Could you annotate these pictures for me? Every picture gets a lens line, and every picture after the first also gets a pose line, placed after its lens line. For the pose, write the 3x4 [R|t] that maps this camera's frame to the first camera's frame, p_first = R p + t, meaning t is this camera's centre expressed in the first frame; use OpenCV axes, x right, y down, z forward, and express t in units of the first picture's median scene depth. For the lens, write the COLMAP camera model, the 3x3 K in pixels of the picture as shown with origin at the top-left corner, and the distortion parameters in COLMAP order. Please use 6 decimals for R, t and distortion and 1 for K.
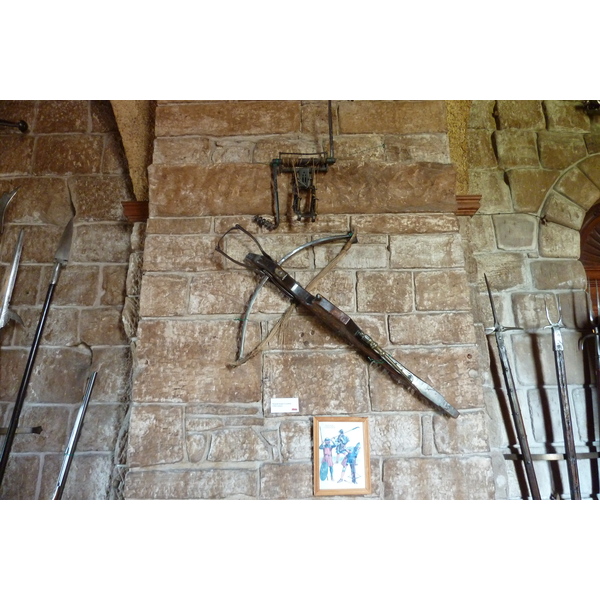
lens RADIAL K [[459.8, 0, 300.0], [0, 459.8, 300.0], [0, 0, 1]] dist [-0.011275, -0.010157]
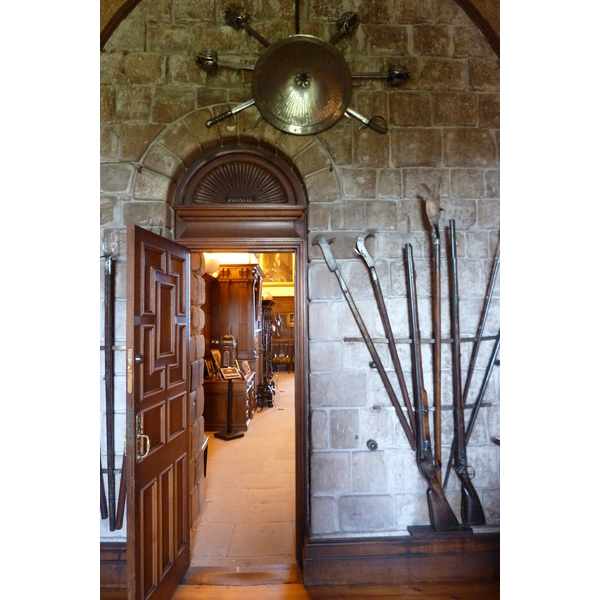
lens RADIAL K [[459.8, 0, 300.0], [0, 459.8, 300.0], [0, 0, 1]] dist [-0.011275, -0.010157]
pose [[0.999853, 0.003903, 0.016668, 0.943037], [-0.007863, 0.969590, 0.244607, -0.134816], [-0.015206, -0.244702, 0.969479, -0.318701]]
